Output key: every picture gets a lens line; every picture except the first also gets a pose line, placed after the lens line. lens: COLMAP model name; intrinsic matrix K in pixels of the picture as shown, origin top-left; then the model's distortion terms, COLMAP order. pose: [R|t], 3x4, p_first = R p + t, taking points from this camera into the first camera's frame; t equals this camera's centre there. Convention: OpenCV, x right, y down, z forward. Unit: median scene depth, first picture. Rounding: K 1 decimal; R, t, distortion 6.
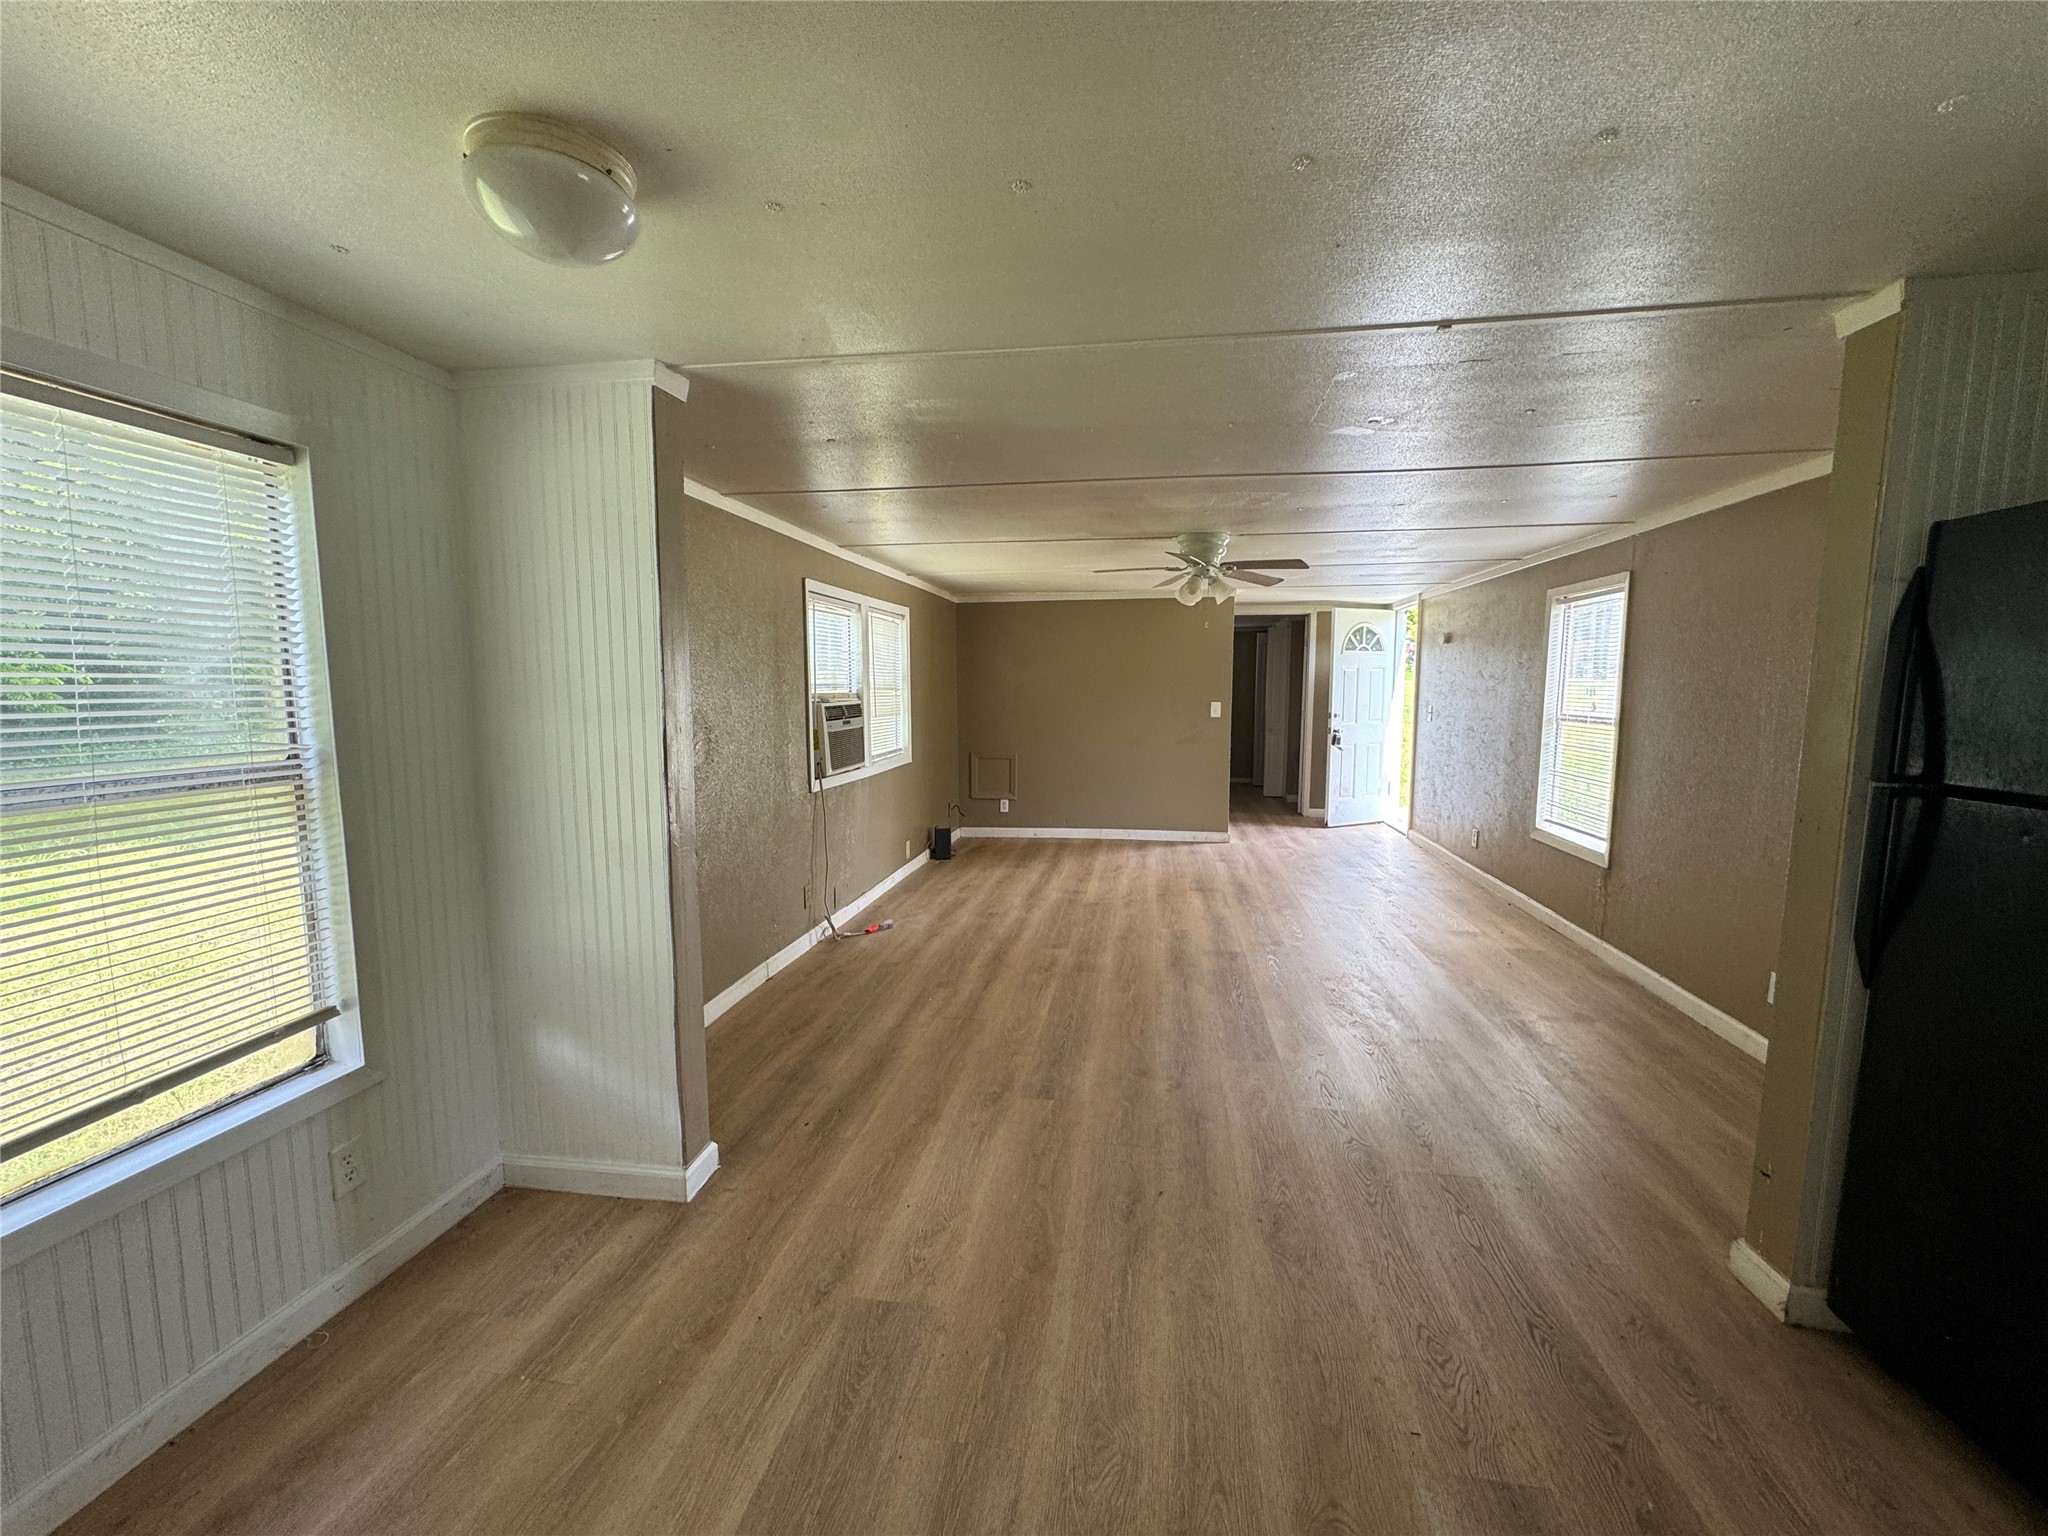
lens RADIAL K [[814.9, 0, 1029.4], [0, 814.9, 770.0], [0, 0, 1]] dist [-0.001784, -0.000423]
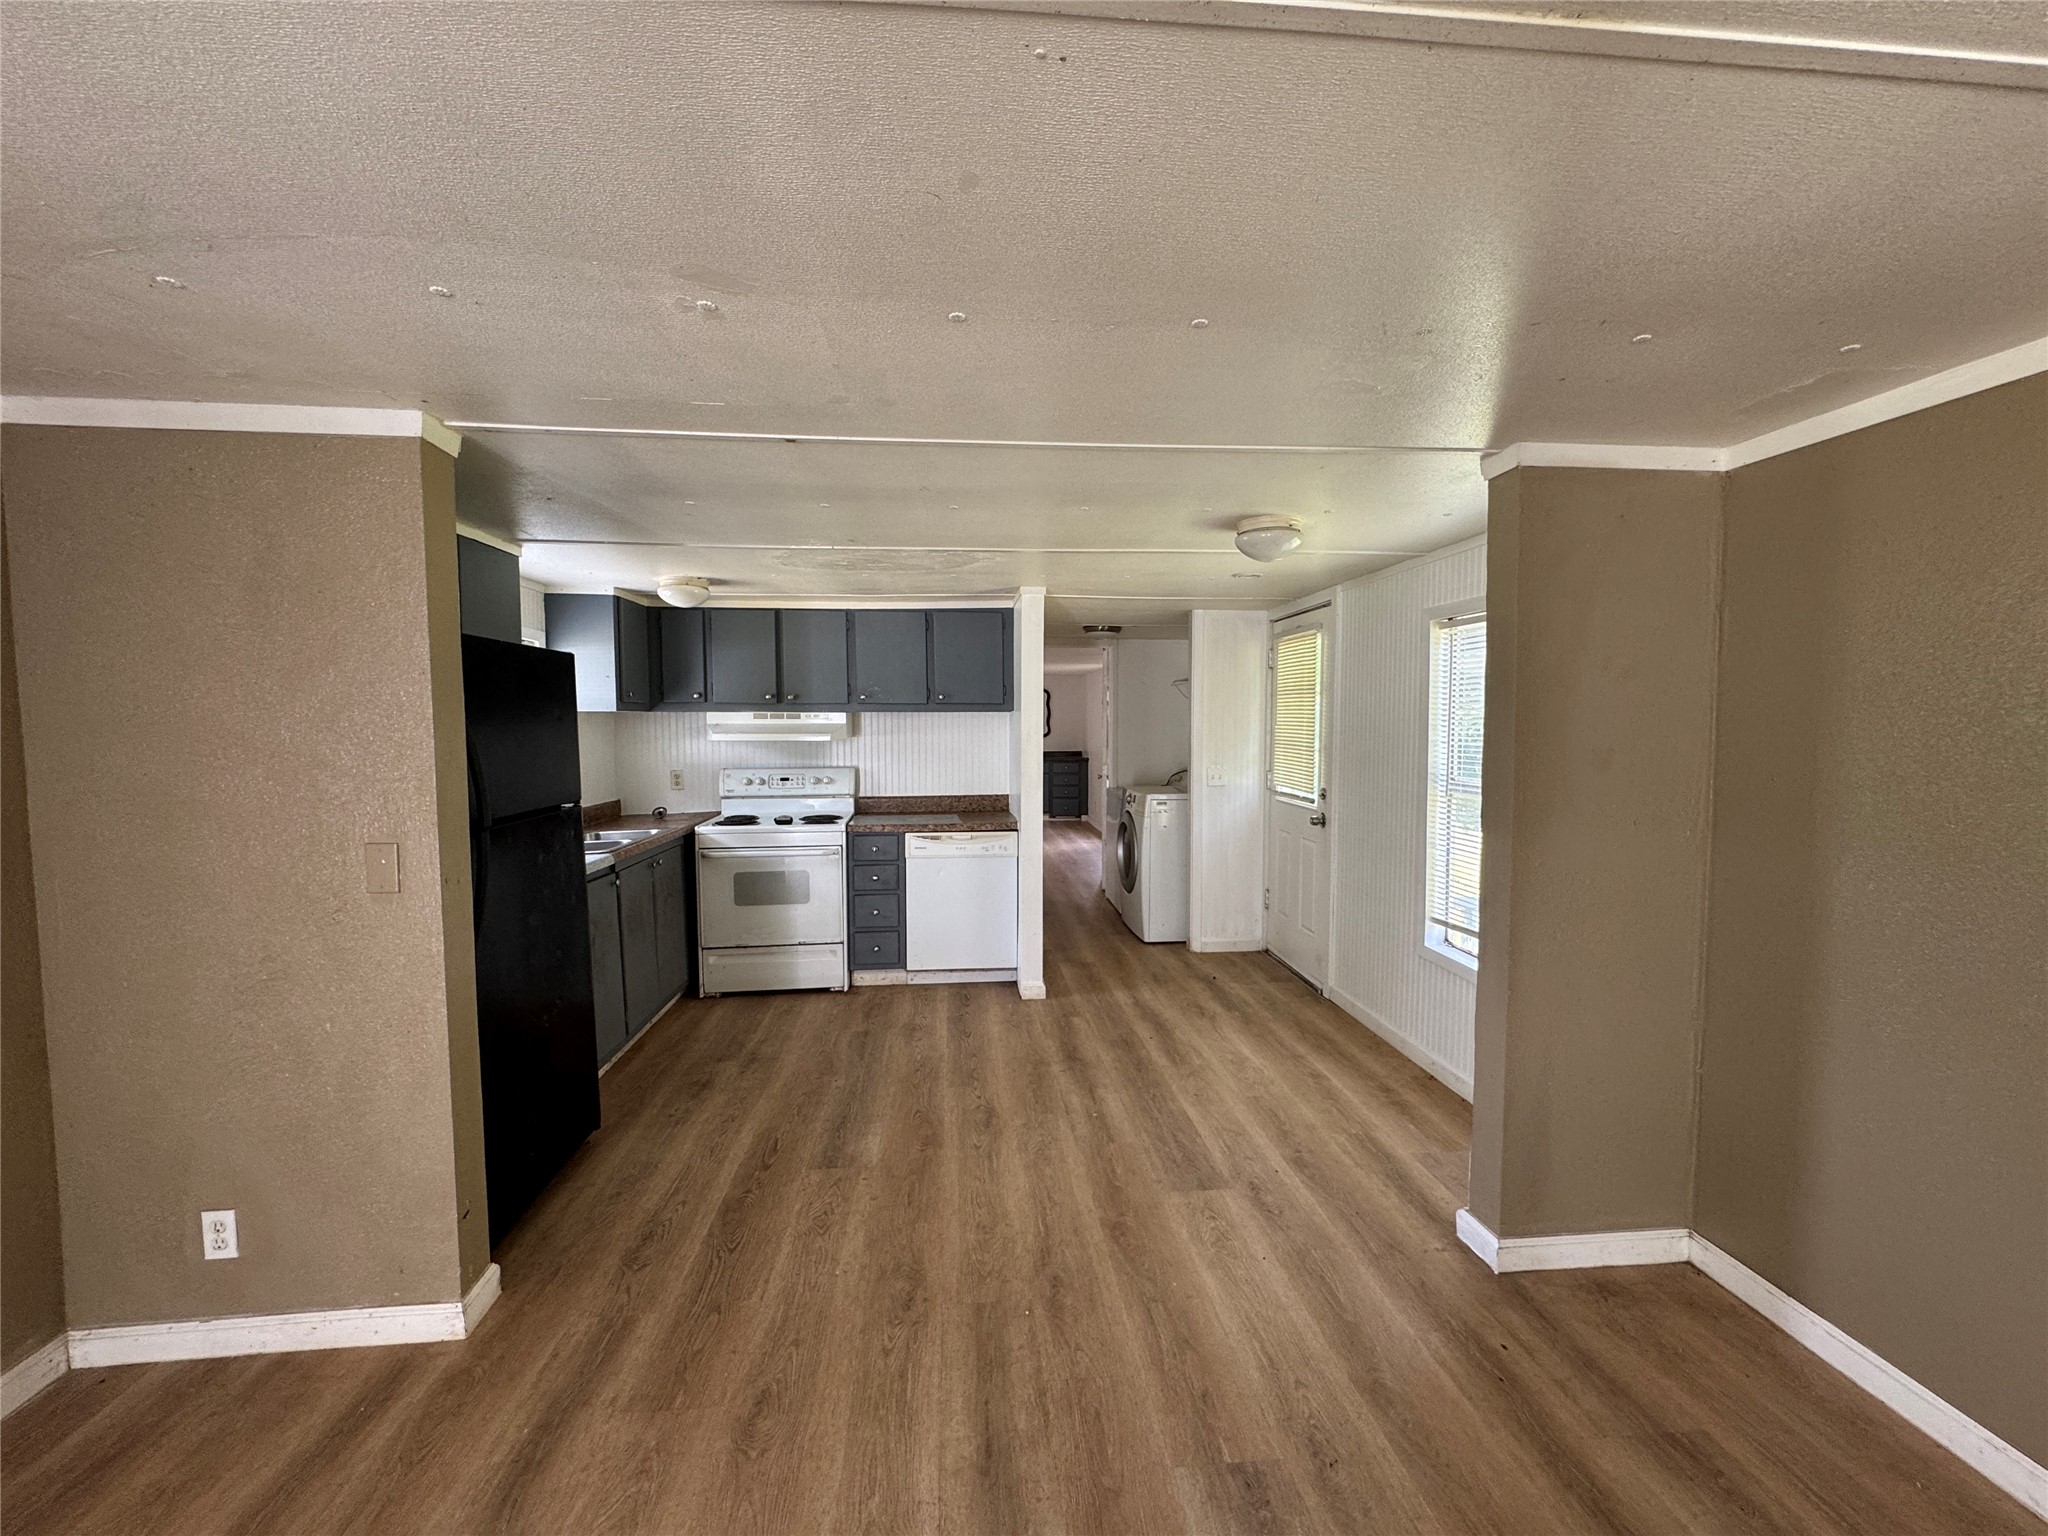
lens RADIAL K [[814.9, 0, 1019.7], [0, 814.9, 767.9], [0, 0, 1]] dist [-0.001784, -0.000423]
pose [[-0.970918, 0.011298, -0.239147, 0.233030], [-0.027687, 0.986885, 0.159032, -0.137095], [0.237808, 0.161028, -0.957871, 1.081460]]
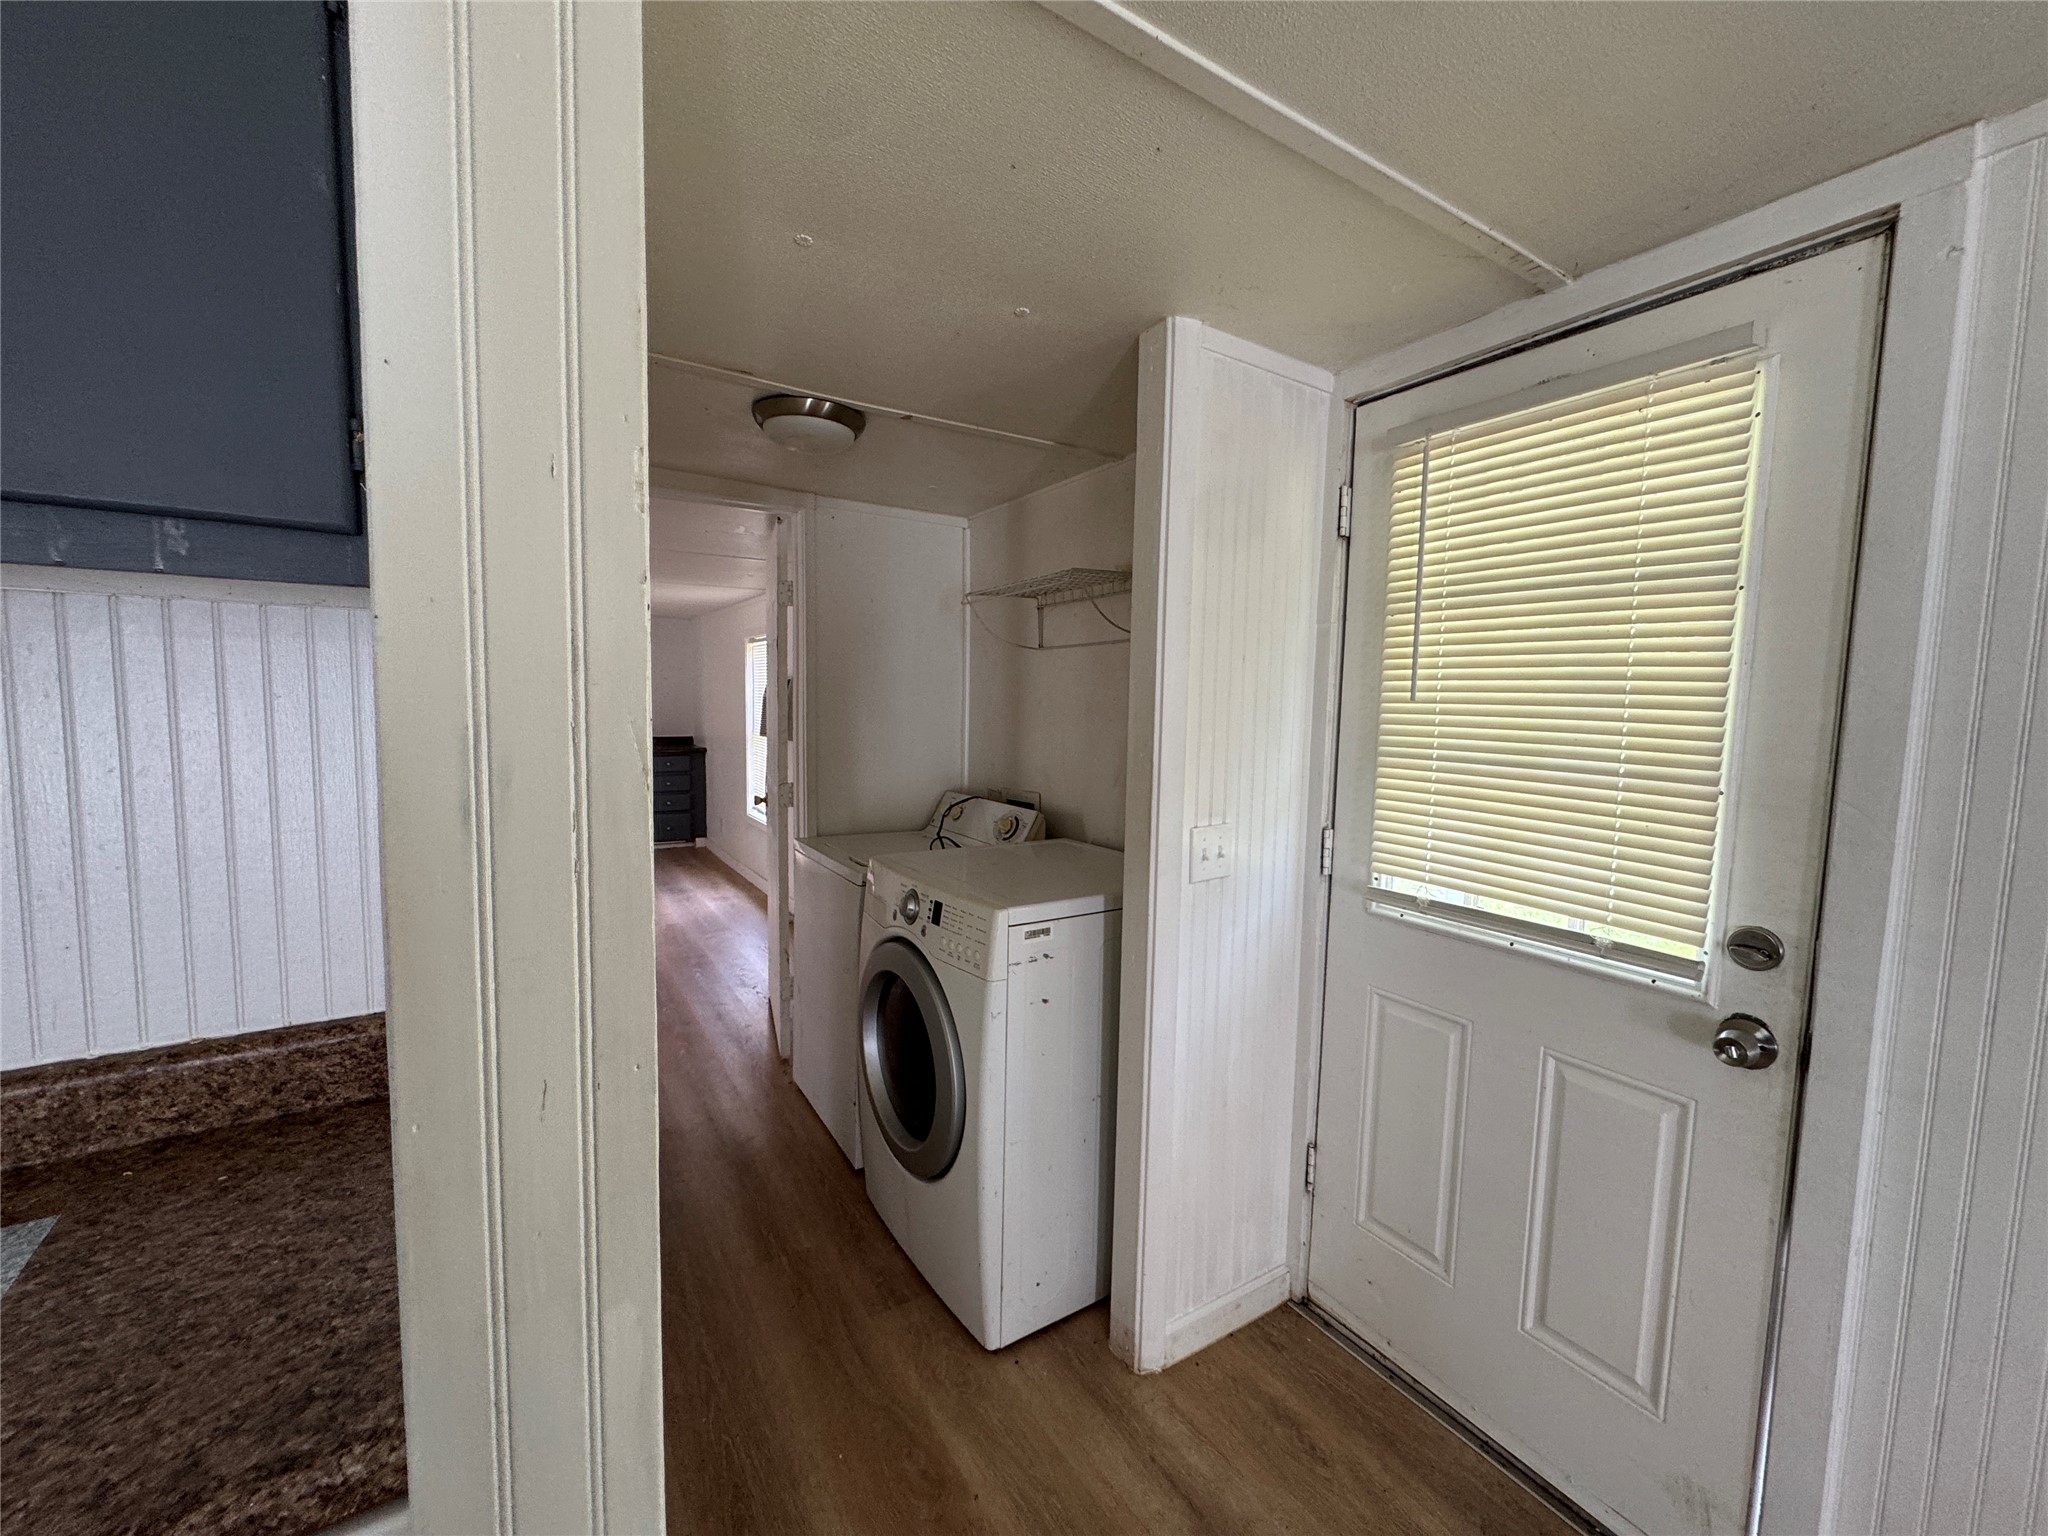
lens RADIAL K [[814.9, 0, 1020.9], [0, 814.9, 766.2], [0, 0, 1]] dist [-0.001784, -0.000423]
pose [[-0.749564, 0.036051, -0.660950, -0.045155], [-0.091610, 0.983257, 0.157523, -0.018469], [0.655562, 0.178623, -0.733711, 0.069606]]
